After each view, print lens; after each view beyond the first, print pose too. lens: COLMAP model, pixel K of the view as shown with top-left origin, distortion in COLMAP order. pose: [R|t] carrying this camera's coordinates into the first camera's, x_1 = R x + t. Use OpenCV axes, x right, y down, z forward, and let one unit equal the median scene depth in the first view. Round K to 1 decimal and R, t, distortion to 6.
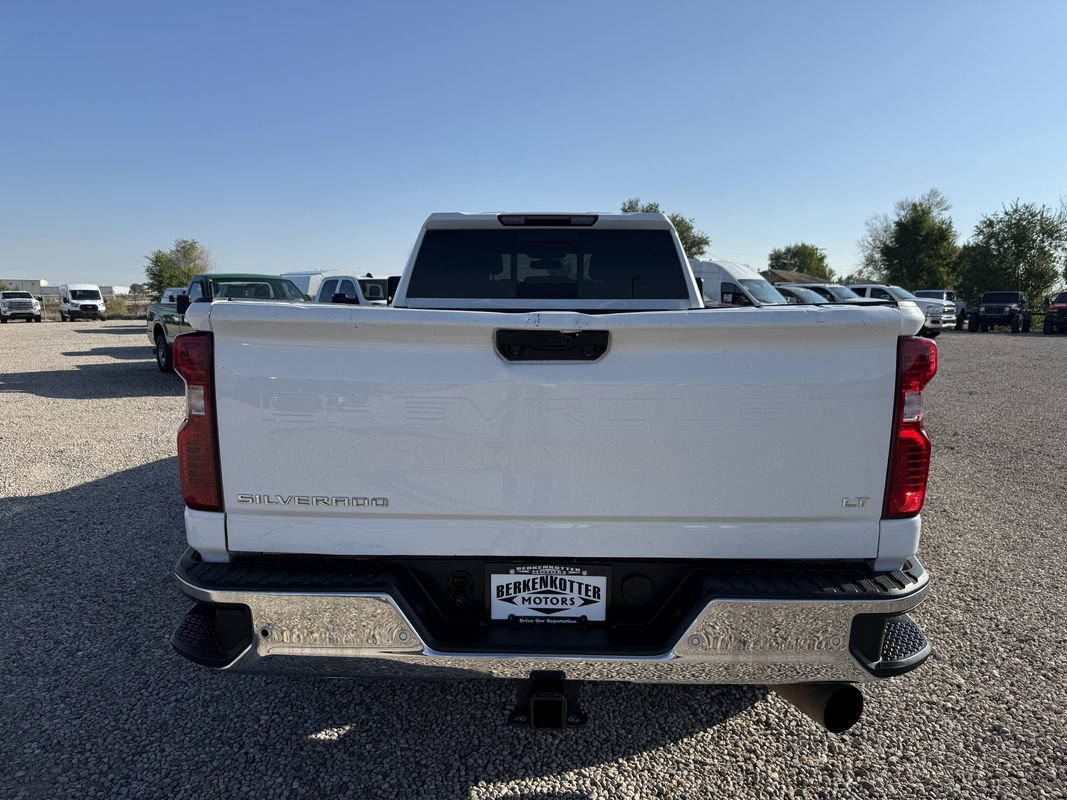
lens RADIAL K [[767.6, 0, 530.0], [0, 767.6, 402.9], [0, 0, 1]] dist [0.033018, -0.039593]
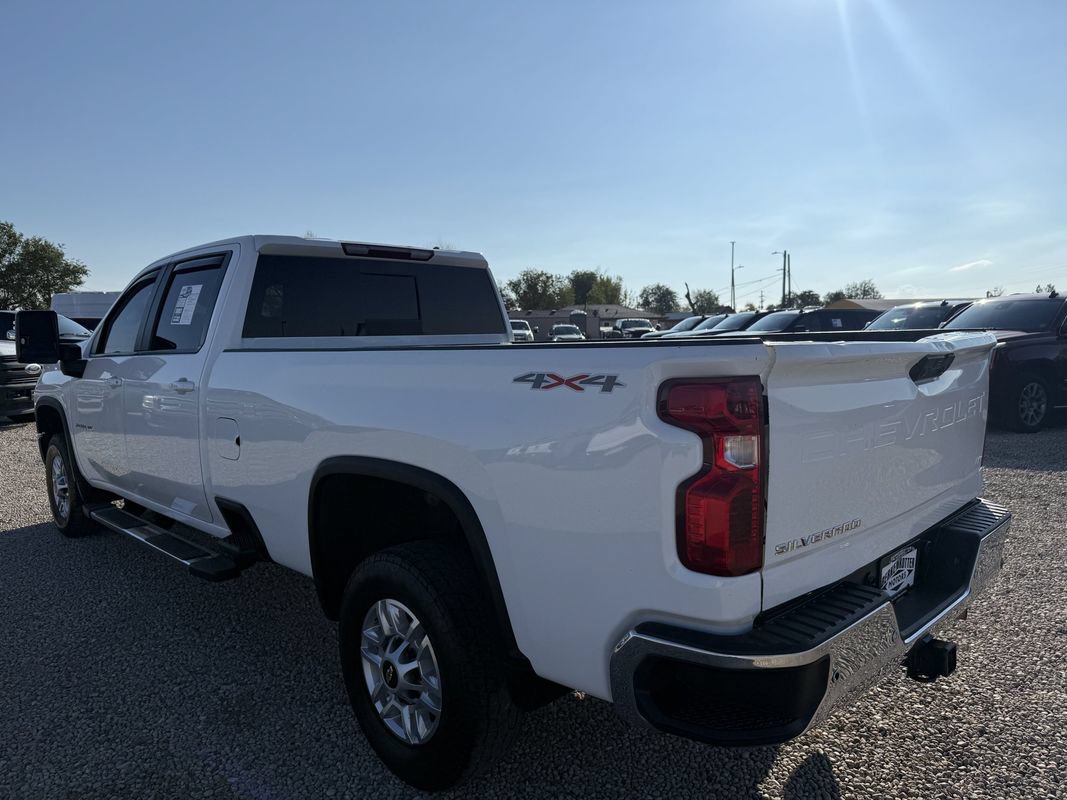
lens RADIAL K [[767.6, 0, 525.1], [0, 767.6, 404.0], [0, 0, 1]] dist [0.033018, -0.039593]
pose [[0.693030, -0.083642, 0.716040, -0.548198], [0.113554, 0.993513, 0.006148, -0.040813], [-0.711909, 0.077048, 0.698032, 0.243324]]
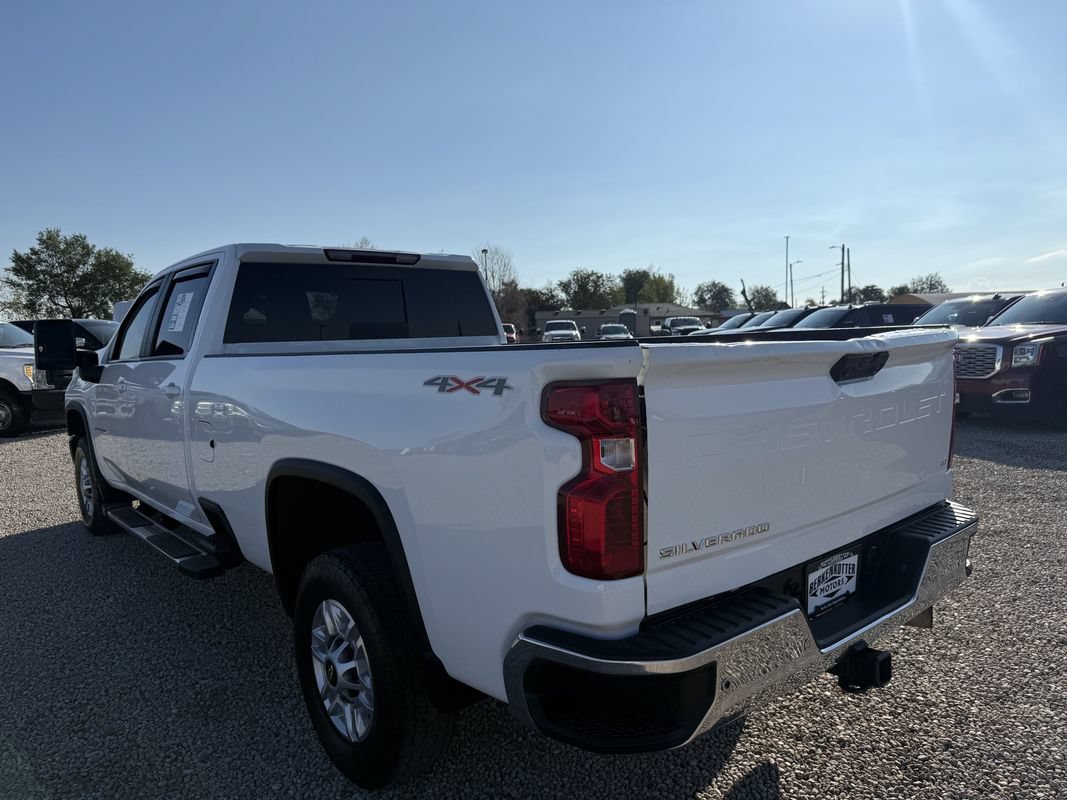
lens RADIAL K [[767.6, 0, 524.9], [0, 767.6, 403.7], [0, 0, 1]] dist [0.033018, -0.039593]
pose [[0.746899, -0.087704, 0.659128, -0.480375], [0.120019, 0.992764, -0.003903, -0.031365], [-0.654016, 0.082023, 0.752021, 0.177071]]
